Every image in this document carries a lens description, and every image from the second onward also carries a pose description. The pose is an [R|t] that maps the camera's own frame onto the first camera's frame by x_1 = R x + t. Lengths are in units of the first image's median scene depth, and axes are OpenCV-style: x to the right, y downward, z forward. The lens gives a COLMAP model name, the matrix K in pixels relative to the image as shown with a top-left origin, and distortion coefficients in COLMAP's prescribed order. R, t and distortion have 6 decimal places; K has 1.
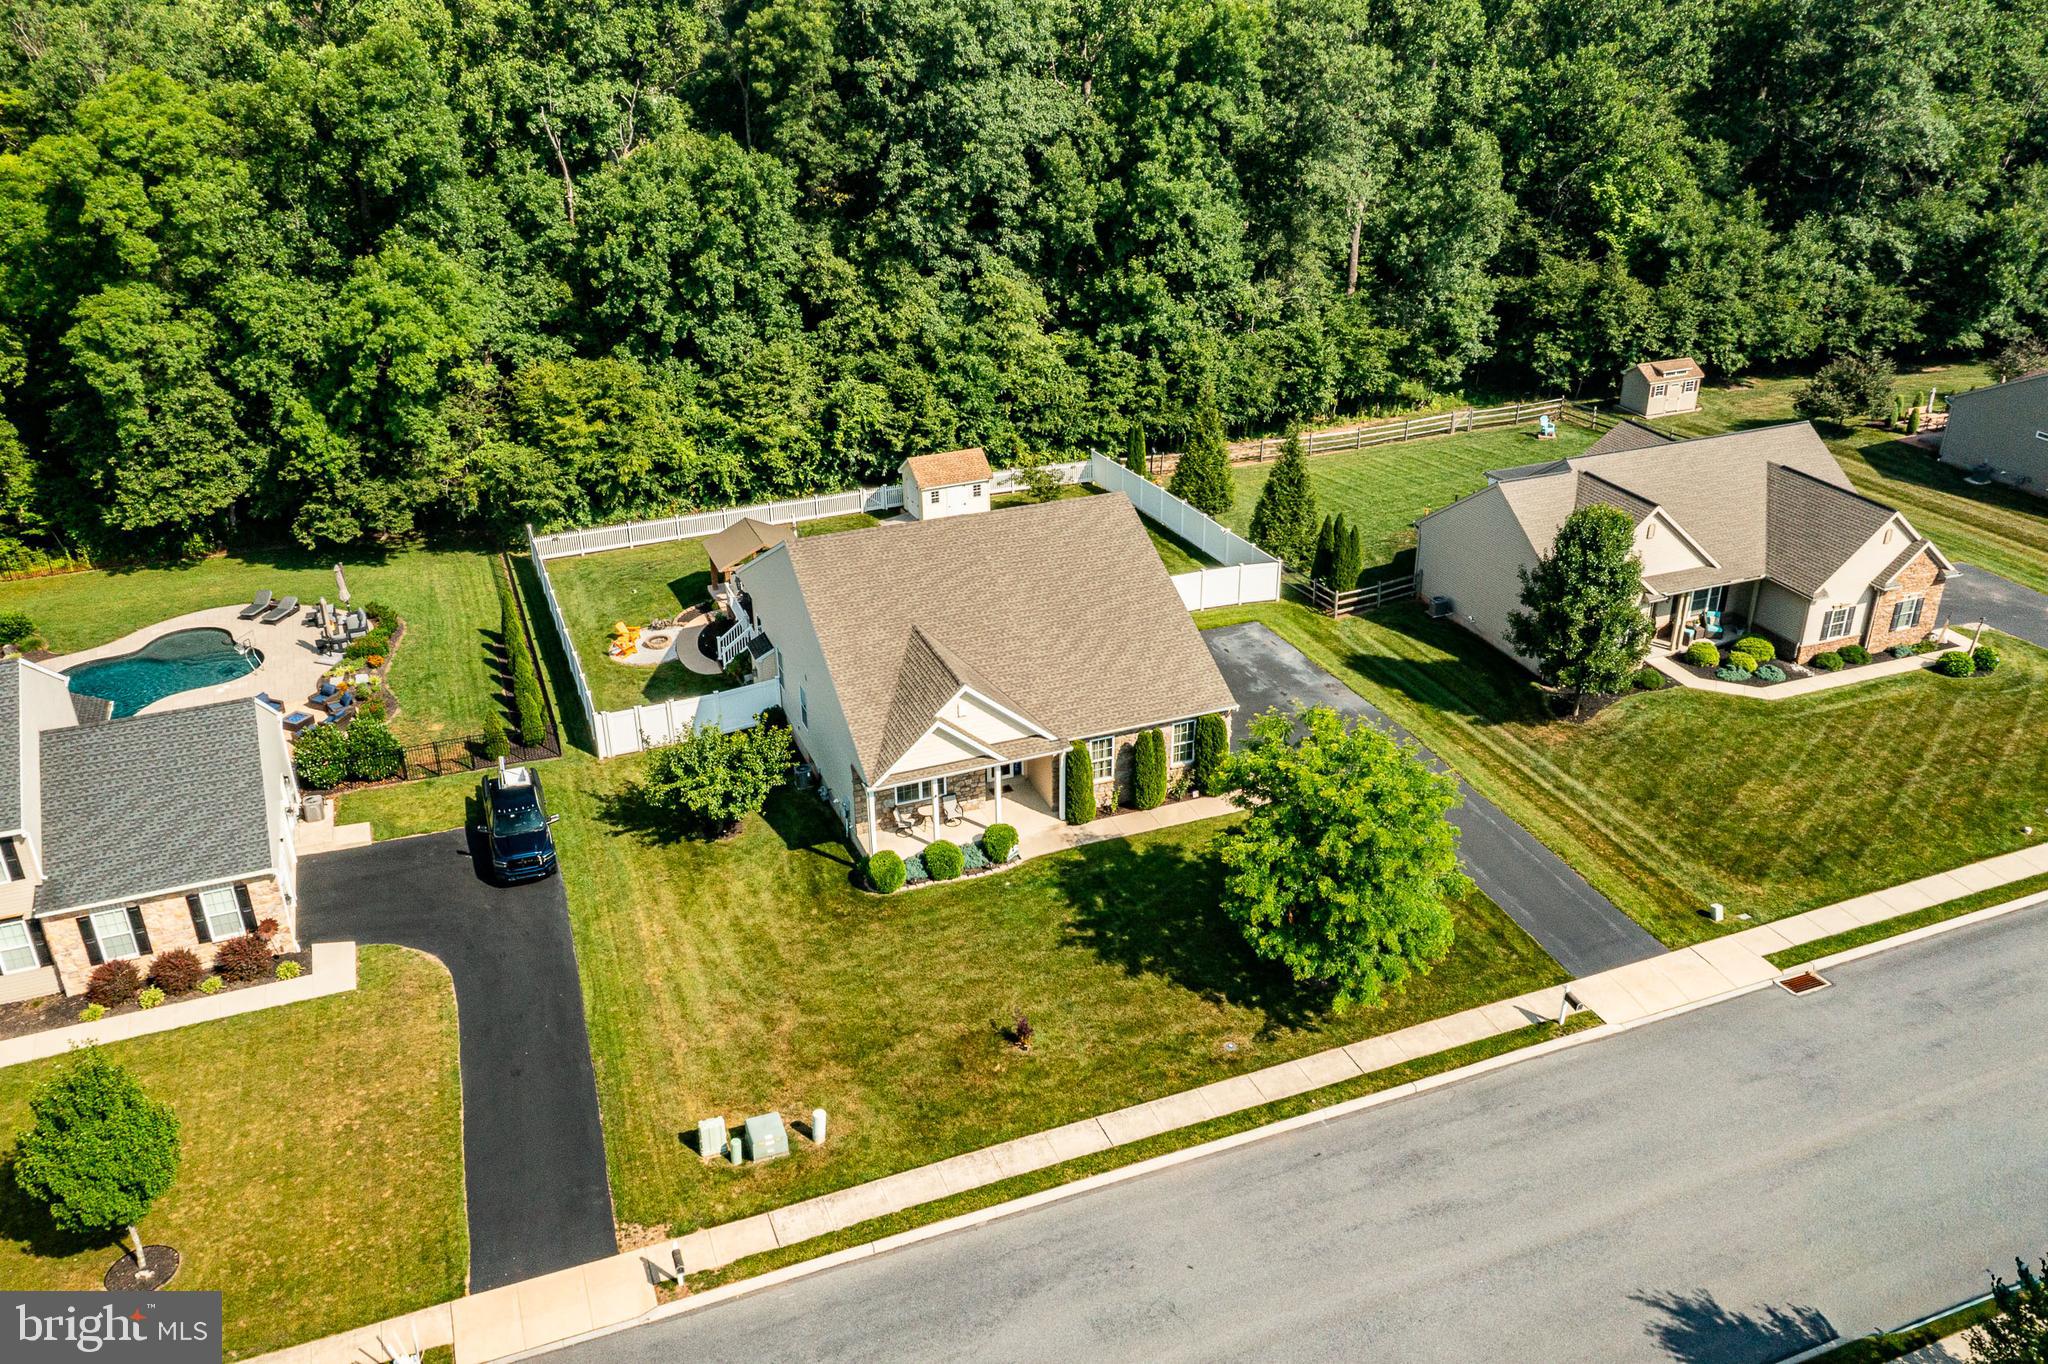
lens RADIAL K [[1618.3, 0, 1020.7], [0, 1618.3, 688.1], [0, 0, 1]] dist [-0.008541, 0.002878]
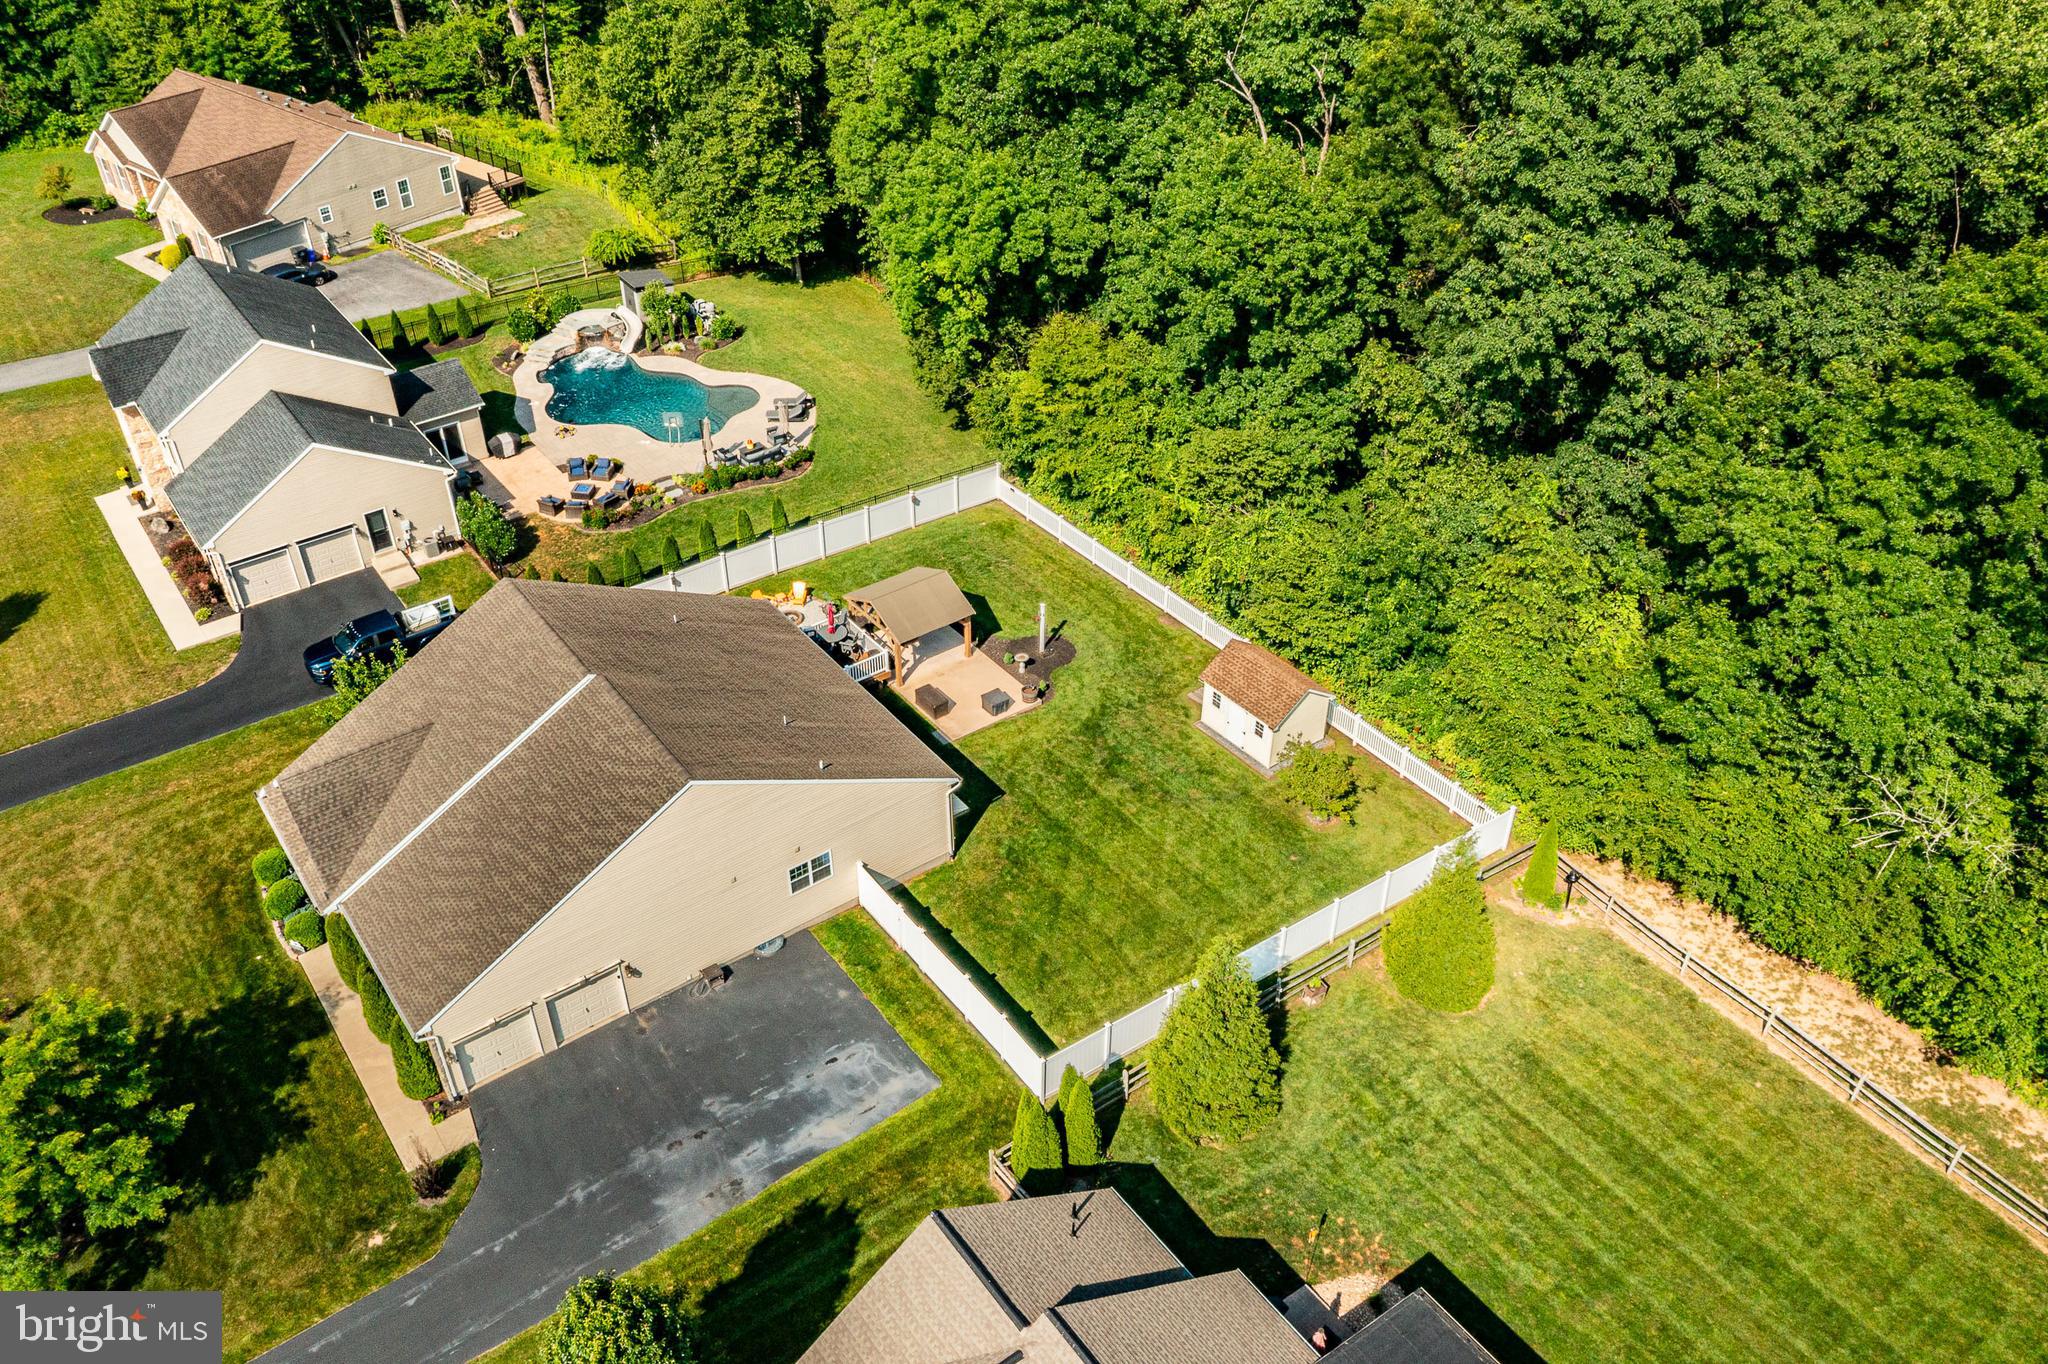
lens RADIAL K [[1631.3, 0, 1018.7], [0, 1631.3, 677.3], [0, 0, 1]] dist [-0.011746, 0.002700]
pose [[0.253608, 0.587418, -0.768520, 0.539296], [-0.431129, 0.779860, 0.453814, -0.464686], [0.865916, 0.216240, 0.451031, 0.621542]]
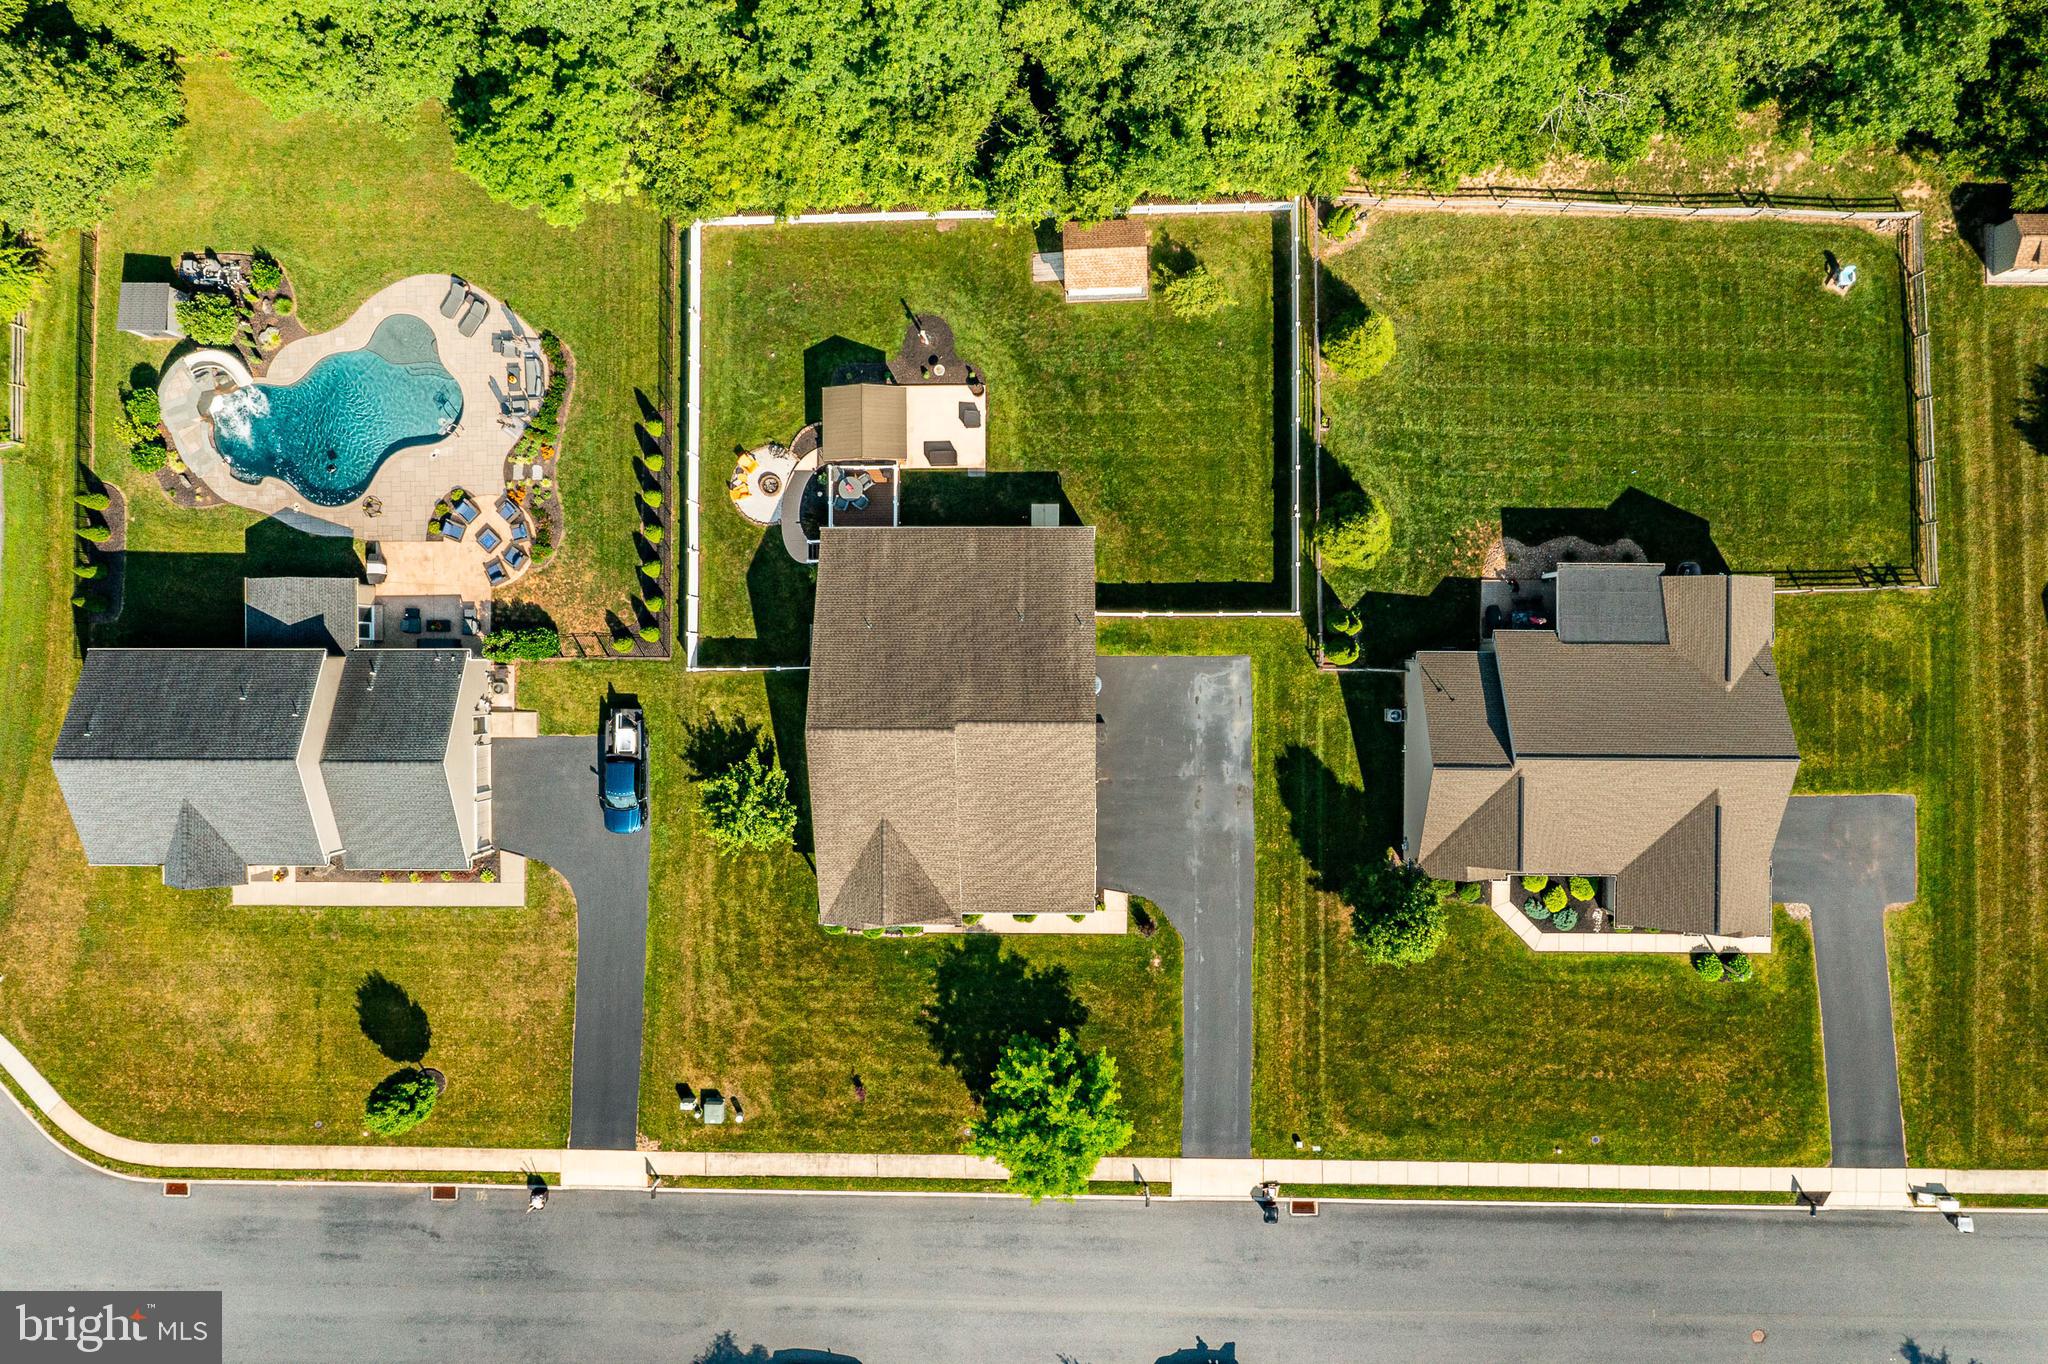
lens RADIAL K [[1636.8, 0, 1012.2], [0, 1636.8, 672.4], [0, 0, 1]] dist [-0.014128, 0.004037]
pose [[0.930124, 0.366908, -0.015748, 0.009063], [-0.146135, 0.409116, 0.900704, -0.985304], [0.336919, -0.835465, 0.434147, 0.386172]]
